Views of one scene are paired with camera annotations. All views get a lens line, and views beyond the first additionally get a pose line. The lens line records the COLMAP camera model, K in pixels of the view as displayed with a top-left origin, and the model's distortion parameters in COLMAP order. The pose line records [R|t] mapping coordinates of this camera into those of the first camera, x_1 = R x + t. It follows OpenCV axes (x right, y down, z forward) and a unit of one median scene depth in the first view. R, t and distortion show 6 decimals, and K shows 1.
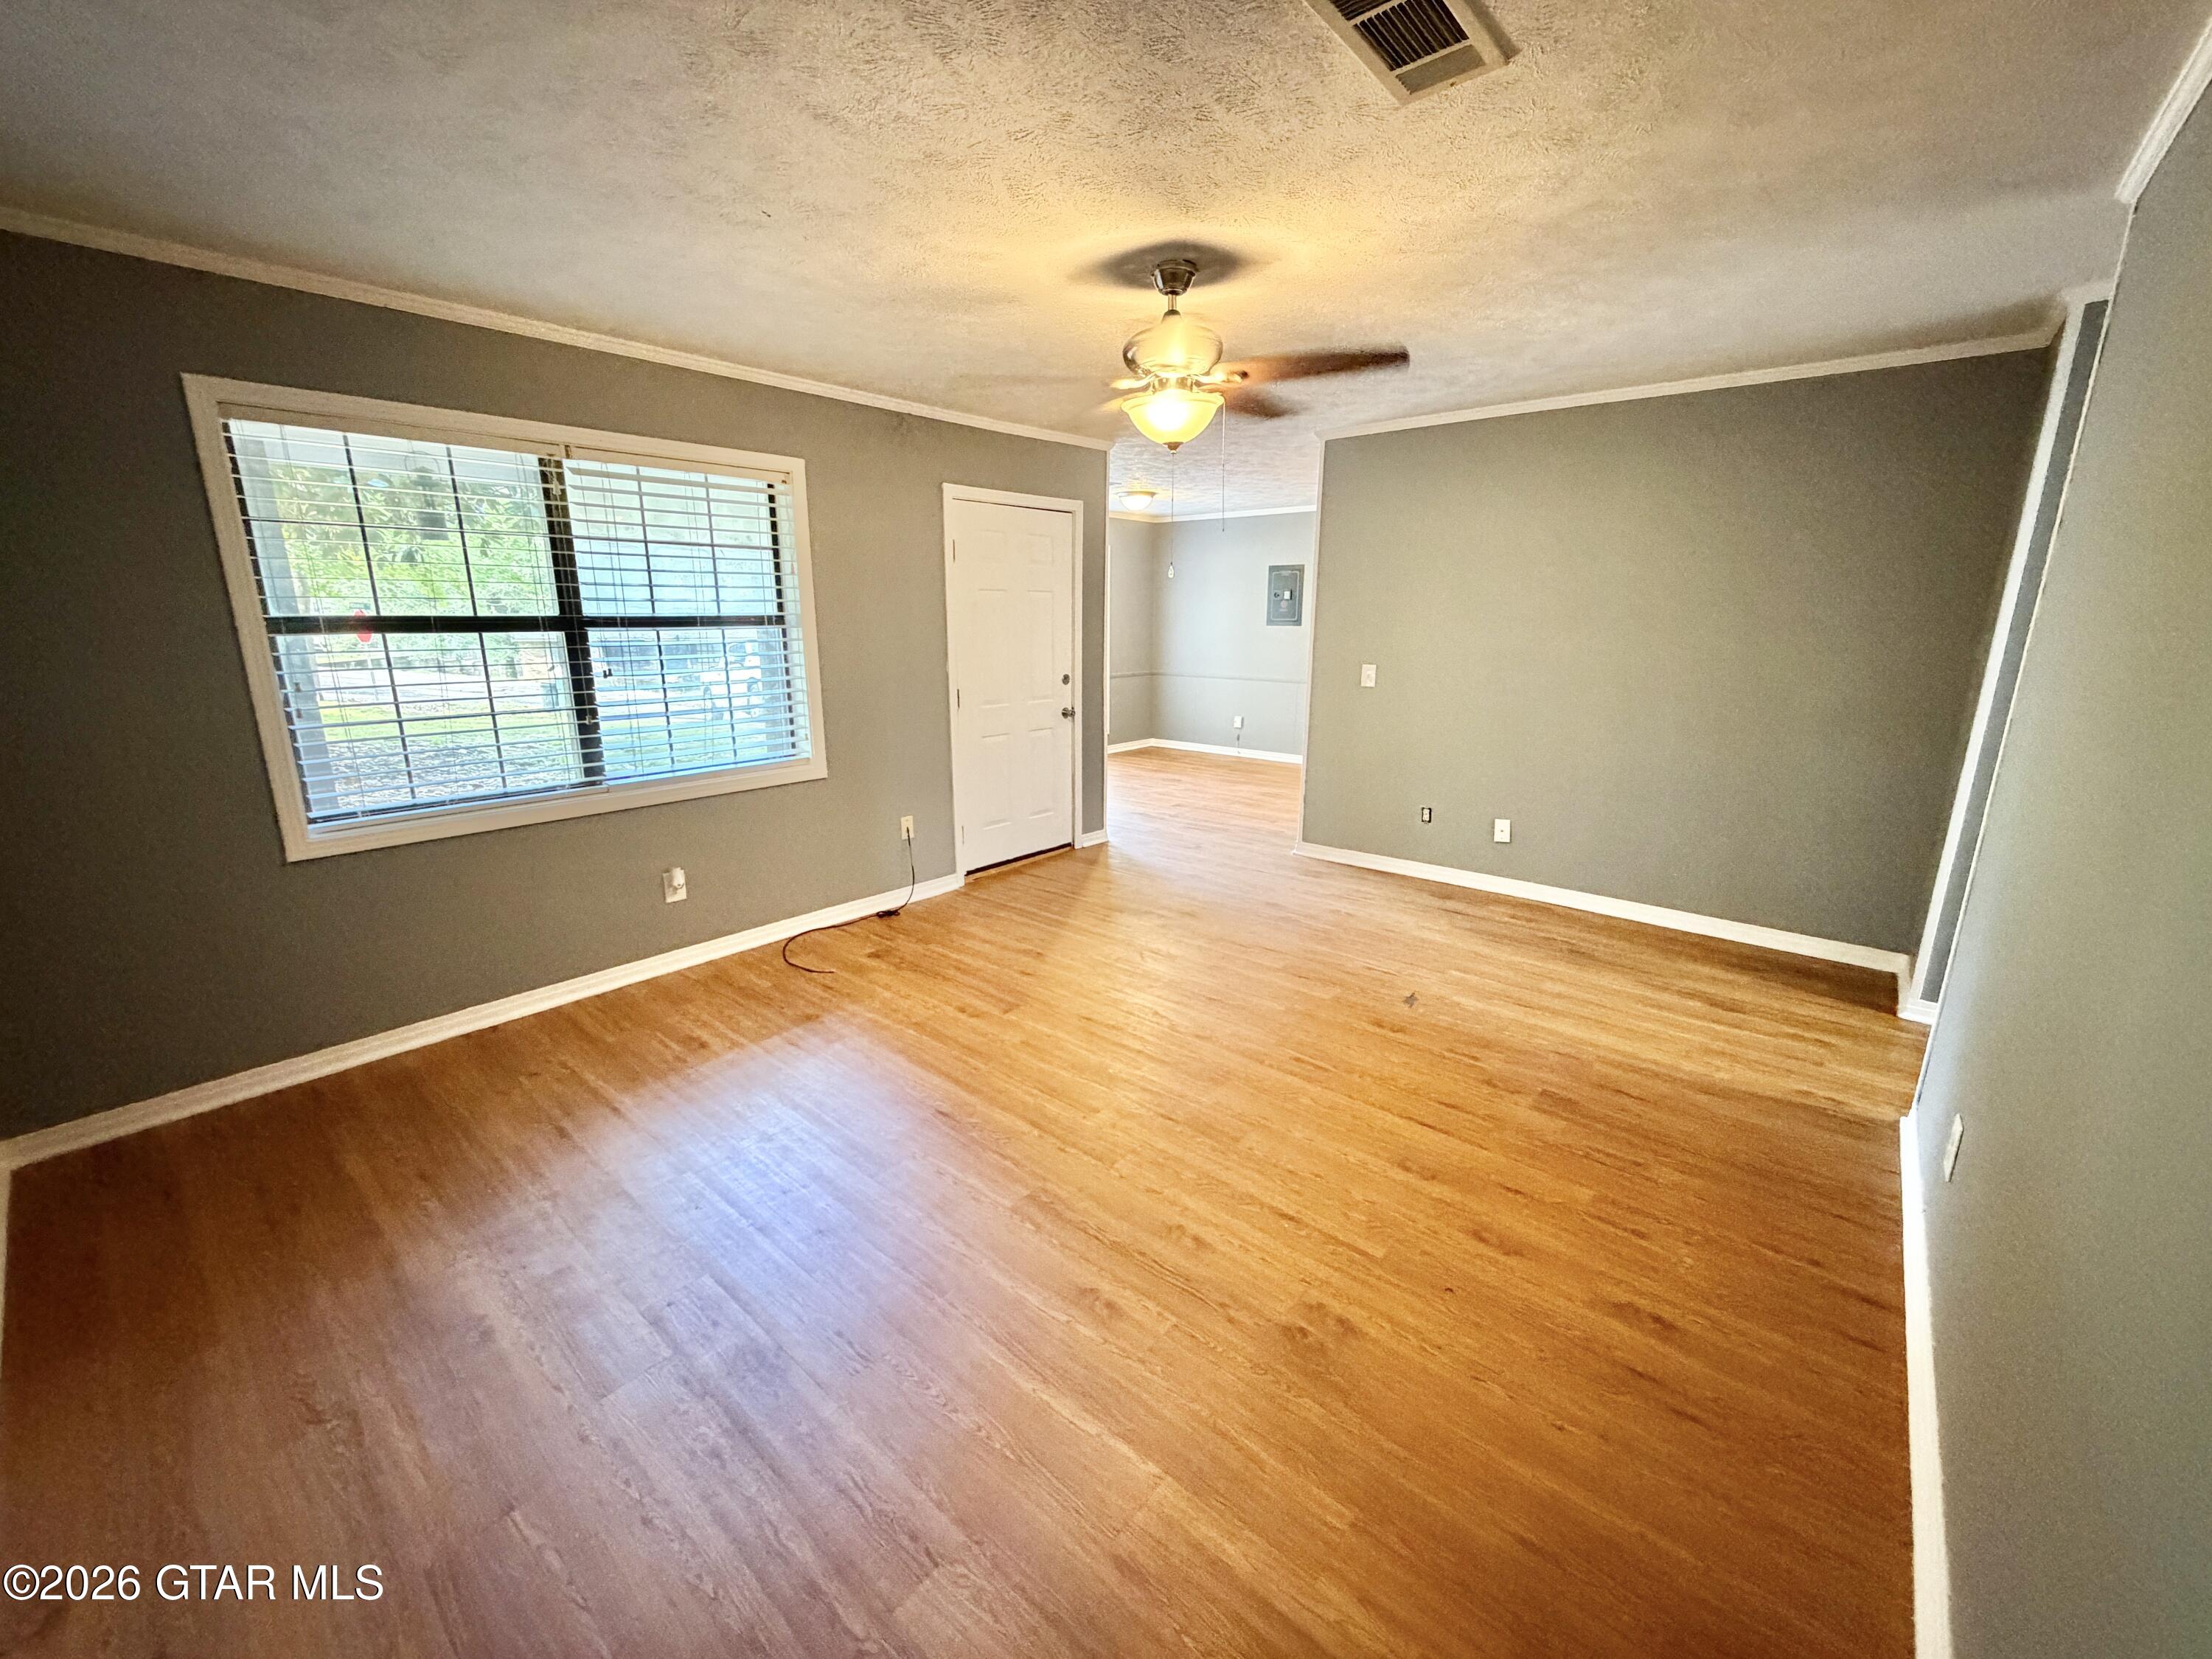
lens RADIAL K [[886.4, 0, 1099.1], [0, 886.4, 825.4], [0, 0, 1]] dist [-0.000588, -0.000015]
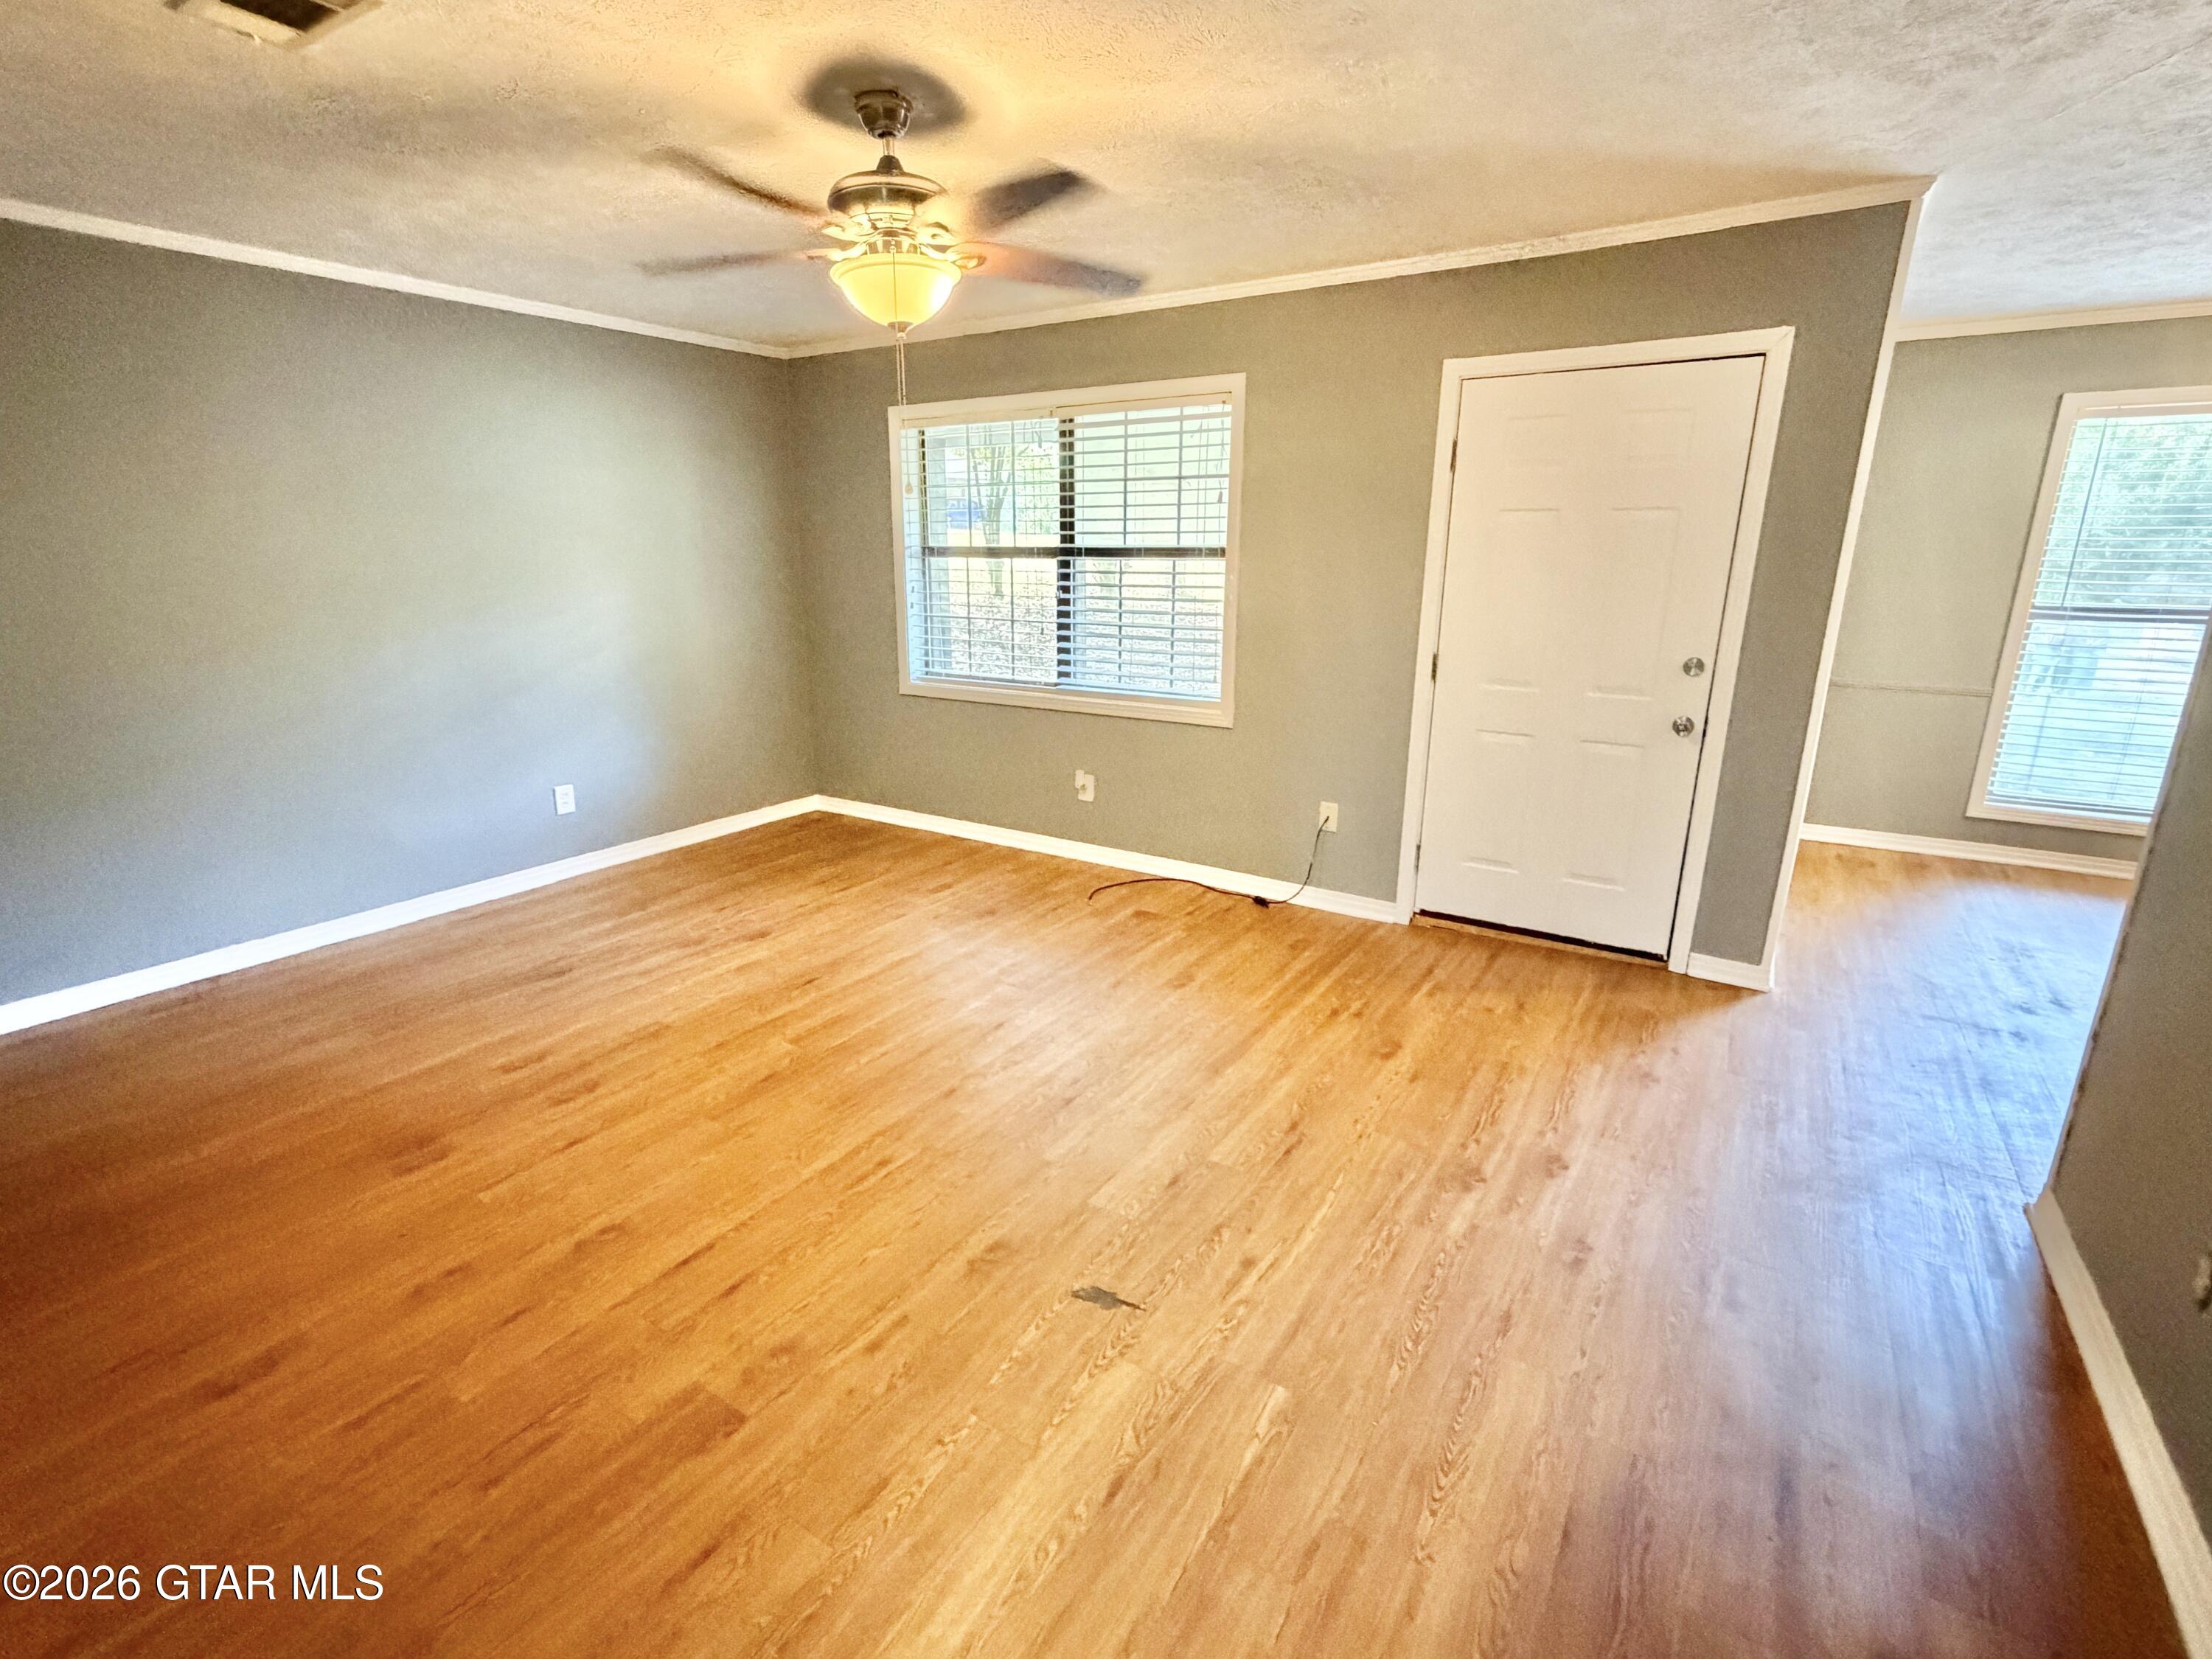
lens RADIAL K [[1022.7, 0, 1095.3], [0, 1022.7, 823.4], [0, 0, 1]] dist [0.001979, 0.000334]
pose [[0.136240, 0.258516, -0.956352, 0.835509], [-0.237011, 0.945824, 0.221906, -0.191401], [0.961907, 0.196433, 0.190130, 0.817986]]
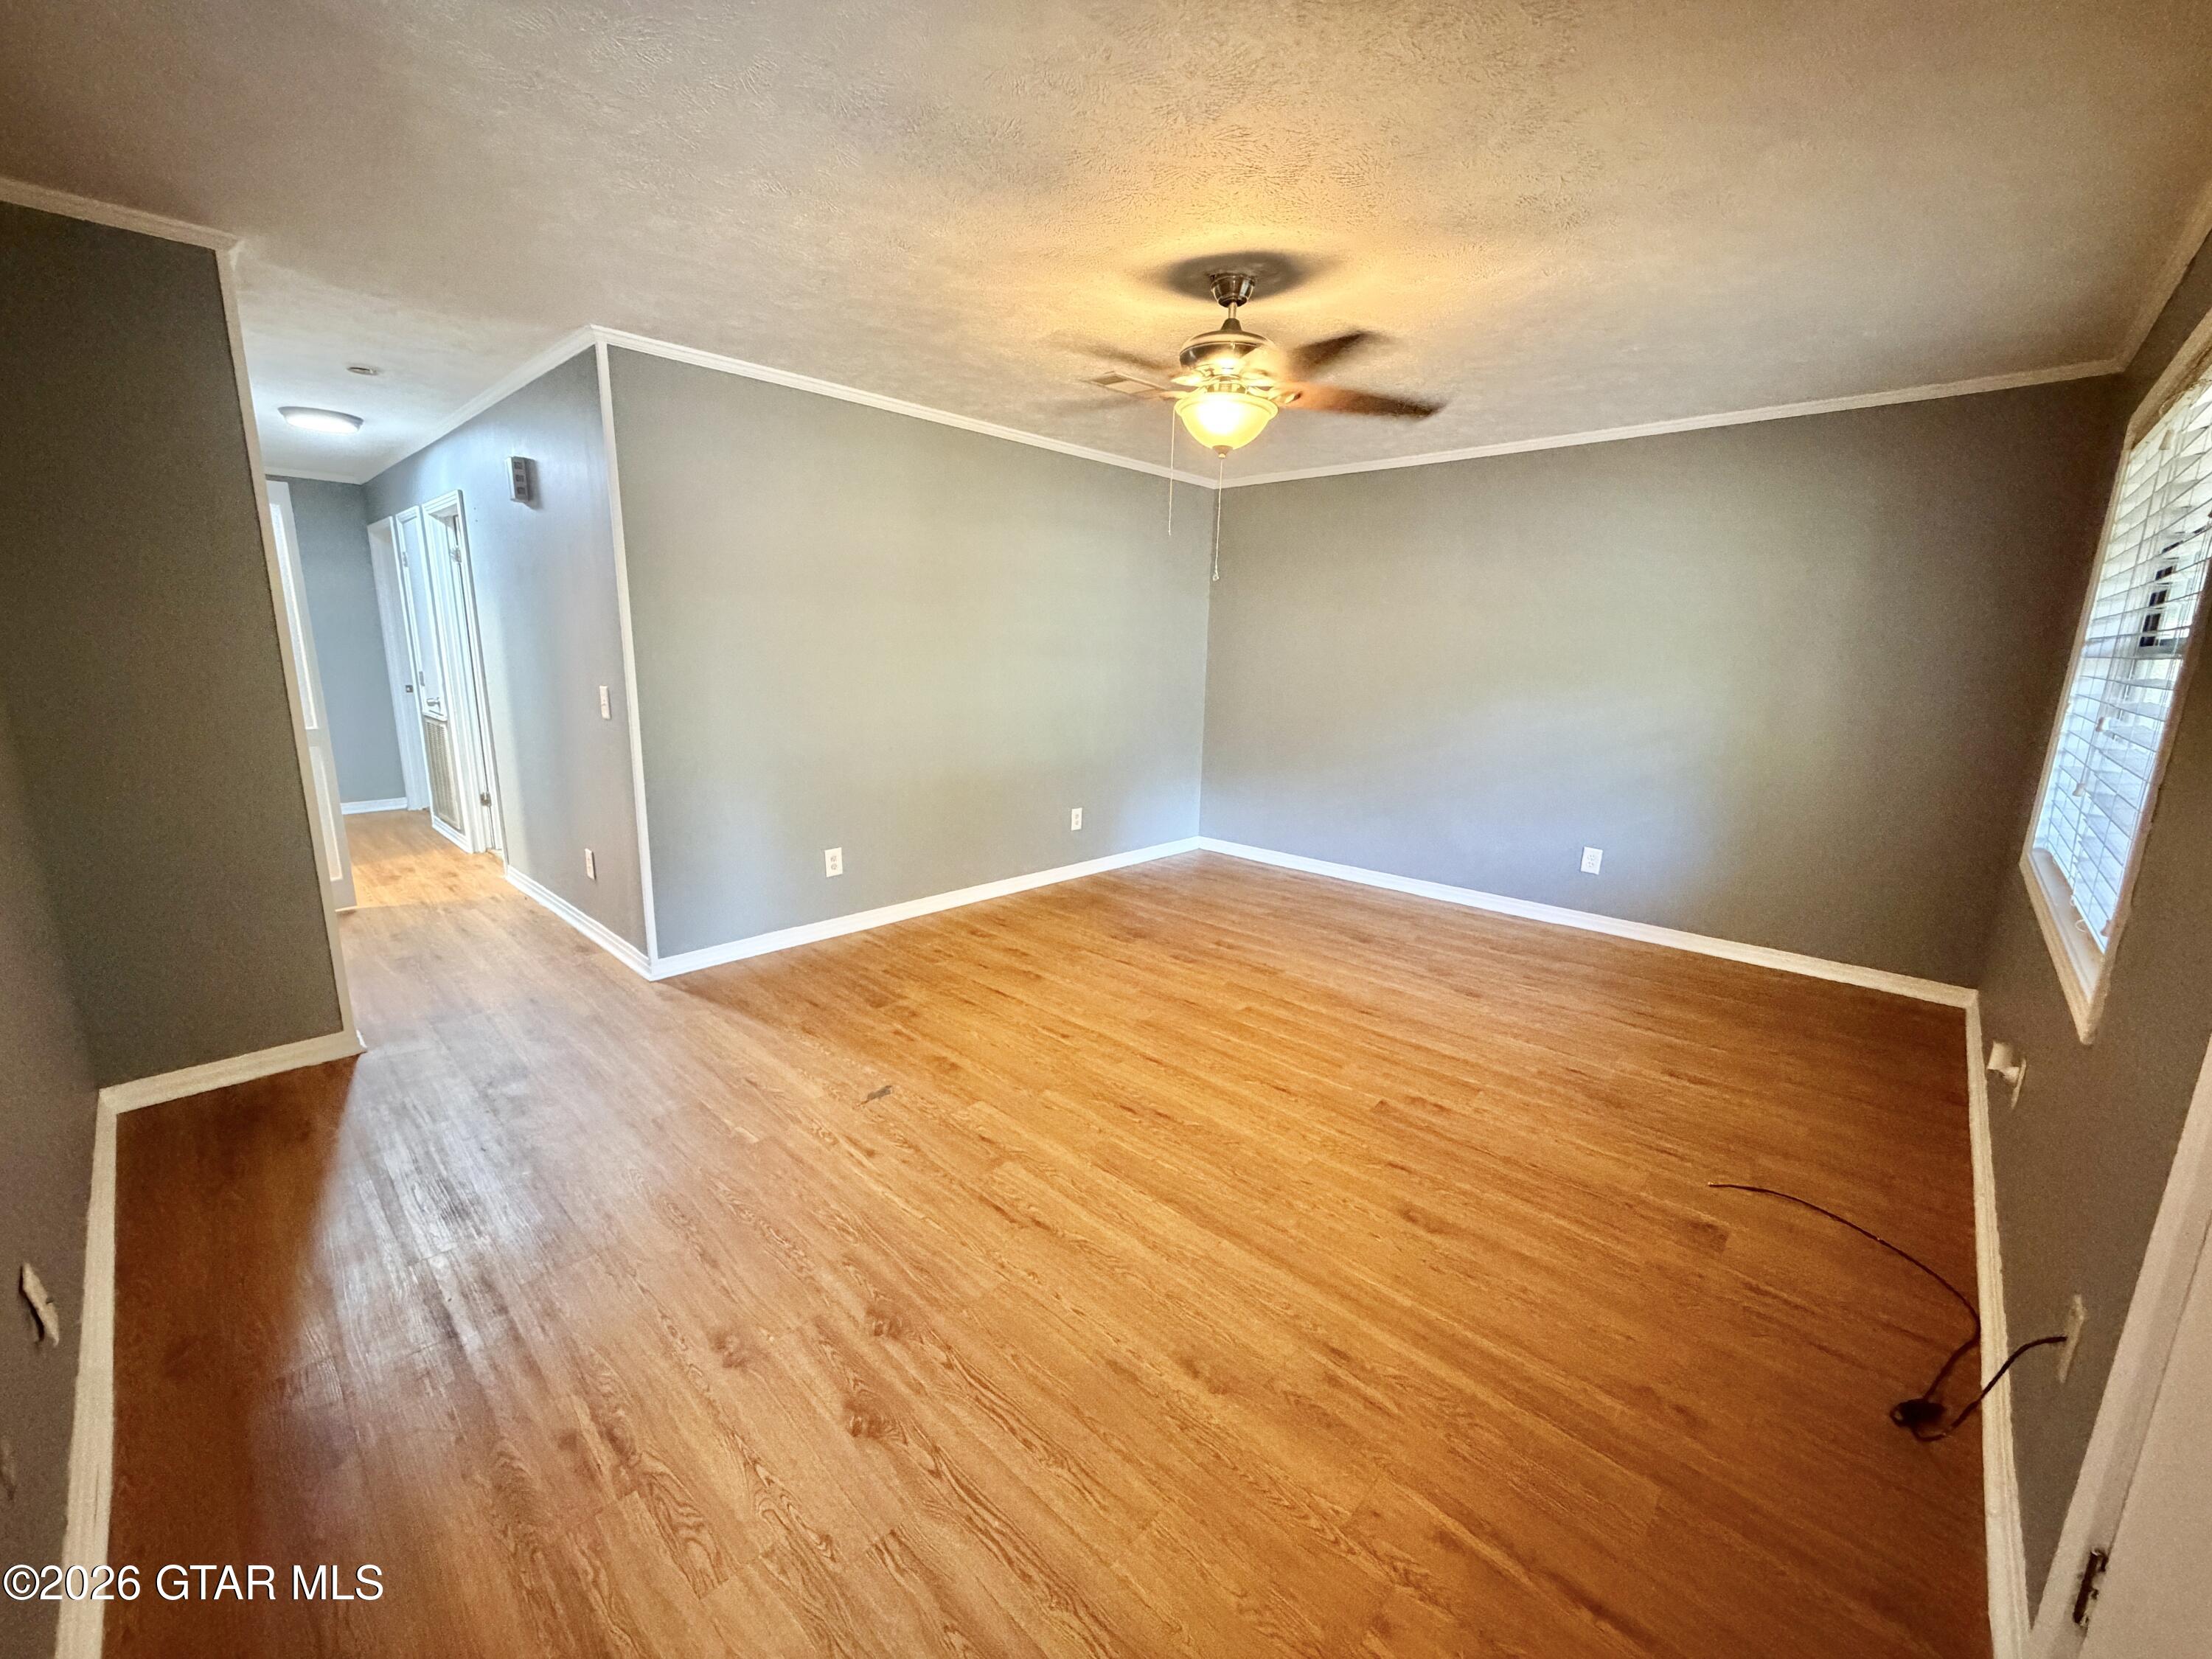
lens RADIAL K [[886.4, 0, 1099.1], [0, 886.4, 825.4], [0, 0, 1]] dist [-0.000588, -0.000015]
pose [[-0.998762, -0.028465, 0.040788, 0.127167], [-0.008207, 0.903118, 0.429314, -0.358764], [-0.049057, 0.428448, -0.902234, 1.583774]]
